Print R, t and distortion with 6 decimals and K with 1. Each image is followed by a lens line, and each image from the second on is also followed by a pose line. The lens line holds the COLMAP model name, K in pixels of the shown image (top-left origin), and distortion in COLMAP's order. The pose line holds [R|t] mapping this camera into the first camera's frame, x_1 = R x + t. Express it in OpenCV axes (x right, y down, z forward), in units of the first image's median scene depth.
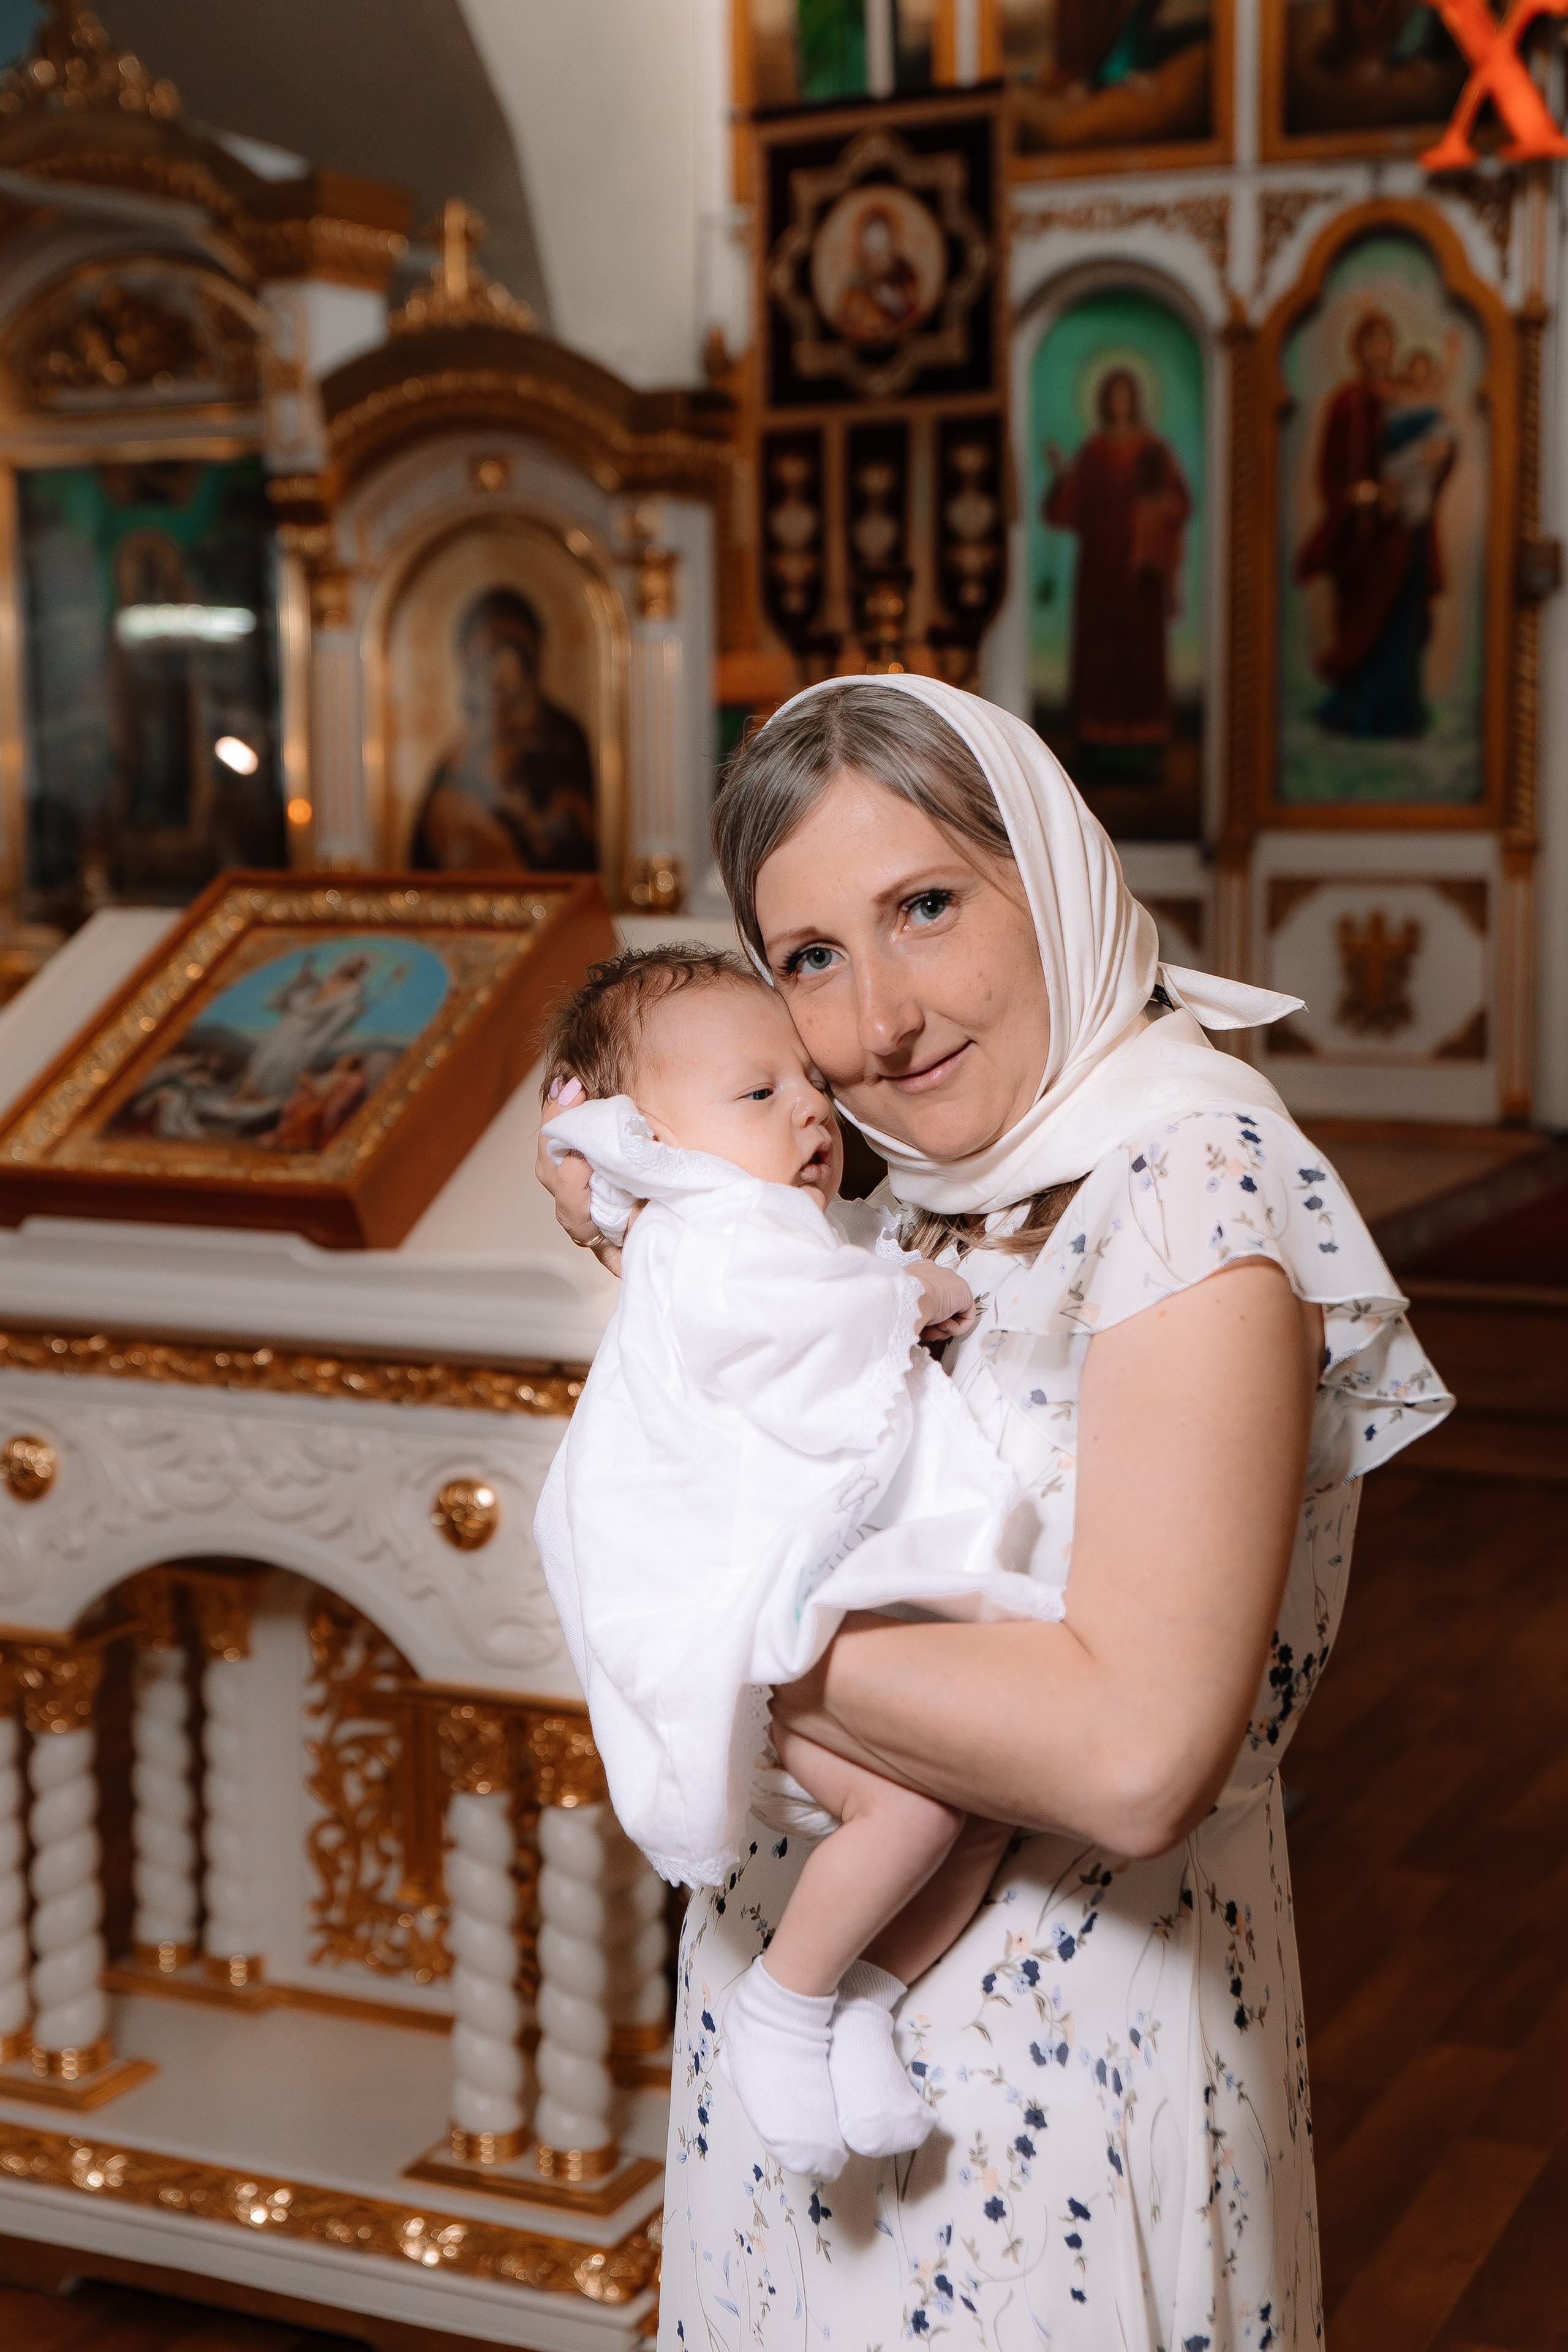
lens RADIAL K [[3433.6, 0, 784.0], [0, 3433.6, 1176.0], [0, 0, 1]] dist [0.018364, 0.054881]
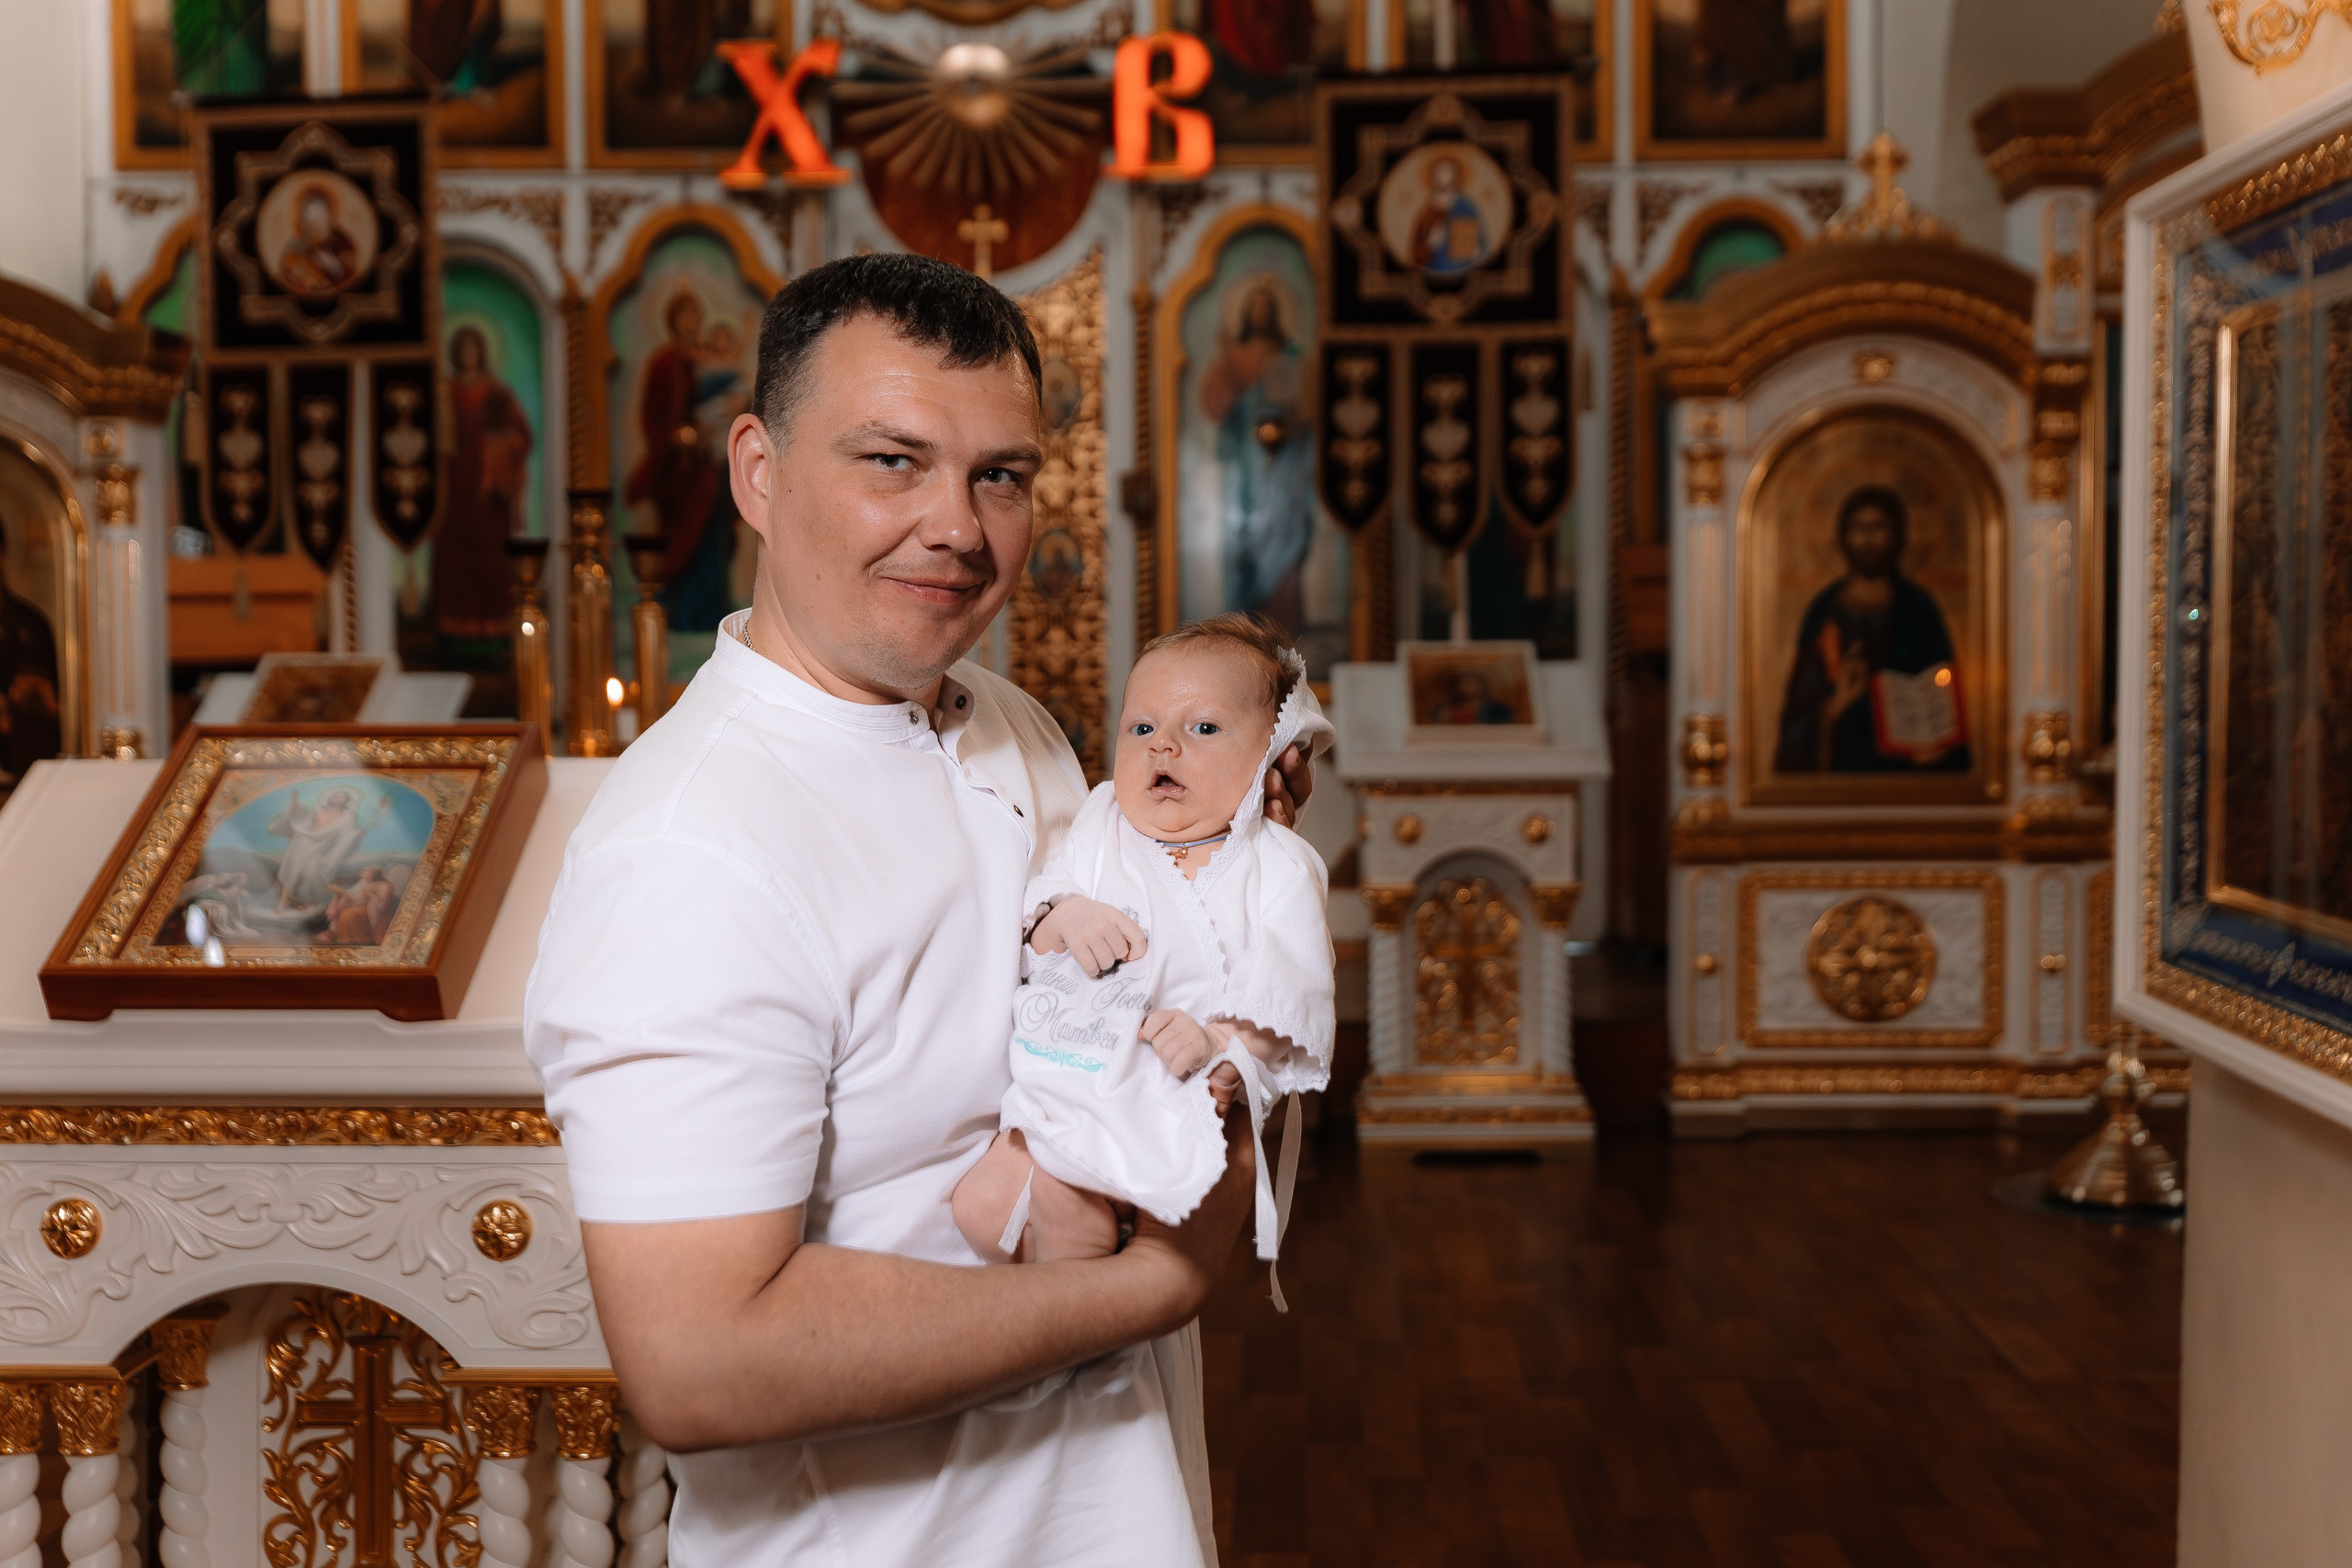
lens RADIAL K [[2979.4, 0, 1176.0], [0, 2979.4, 784.0], [0, 0, 1]] dist [-0.011548, 0.096383]
pose [[0.911082, -0.017052, 0.411872, -0.127877], [0.049473, 0.996445, -0.068184, 0.009227], [-0.409245, 0.082498, 0.908687, -0.041346]]
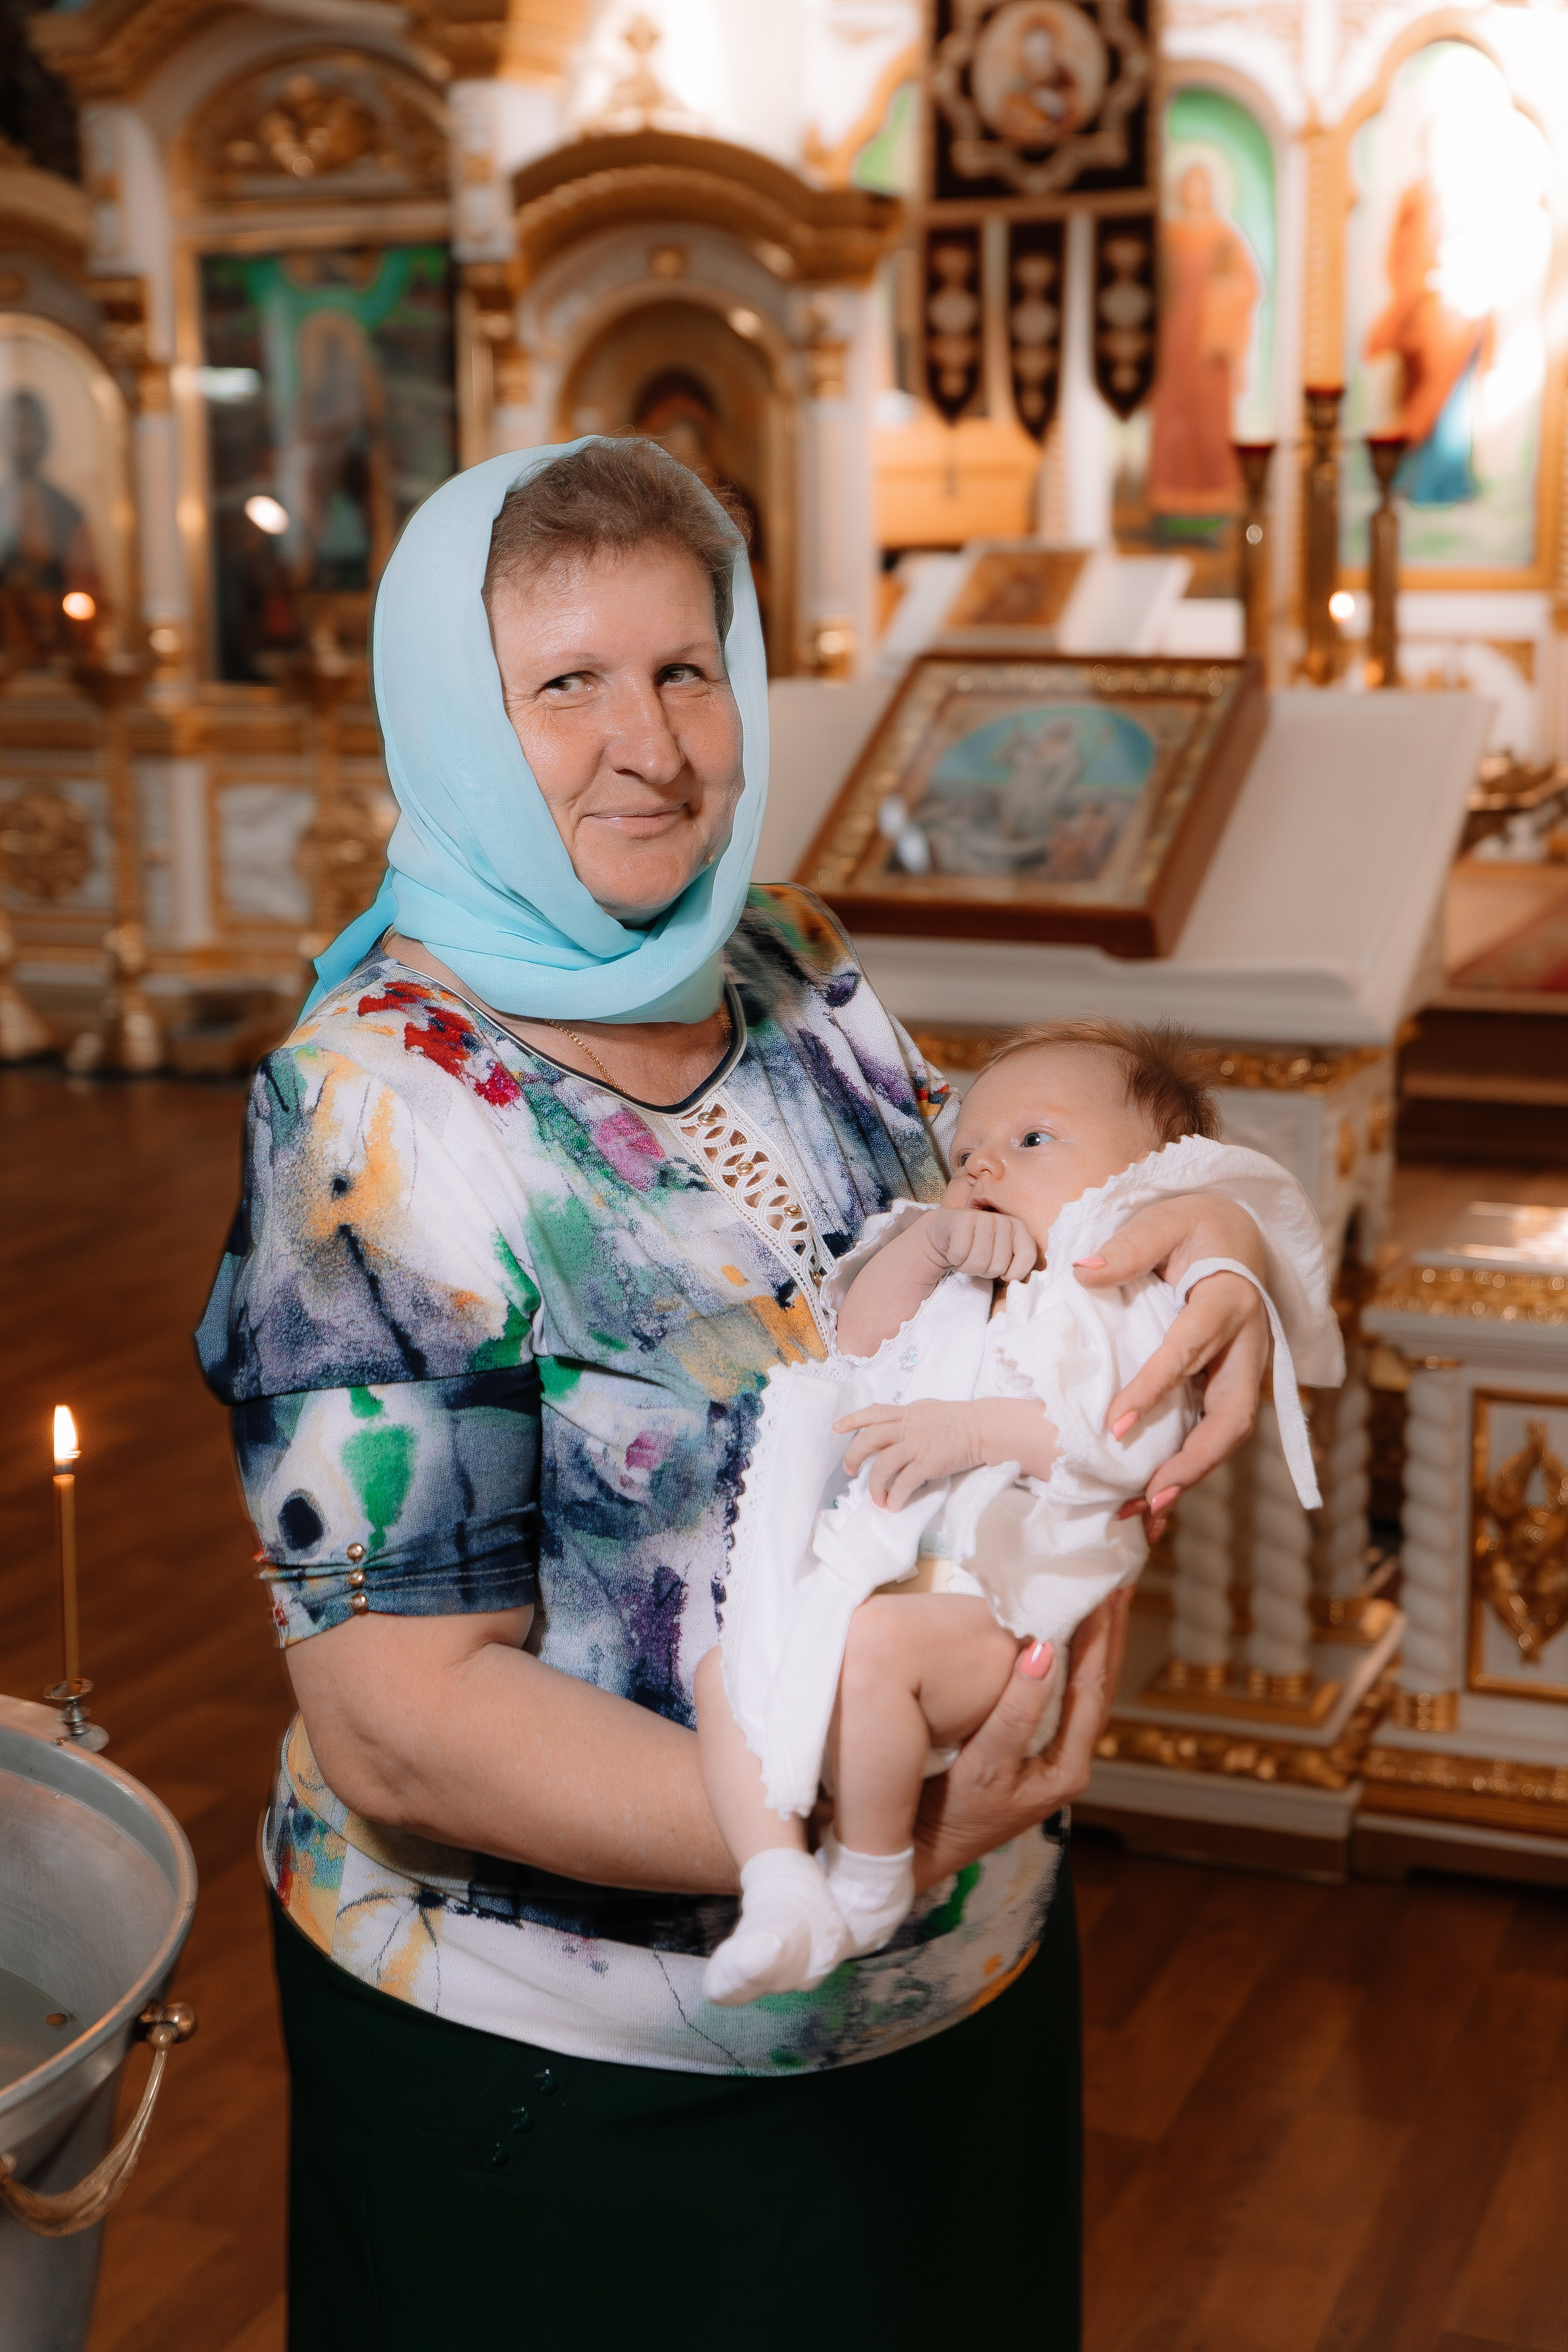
lens RADIAL K [[3408.3, 0, 784.0], [0, 3408.3, 1176.0], [0, 0, 1]] dist [-0.093281, 0.669444]
pose [[0.996895, -0.014860, 0.077333, -0.139256], [0.009102, 0.997196, 0.074280, 0.002757], [-0.078220, -0.073346, 0.994234, -0.086631]]
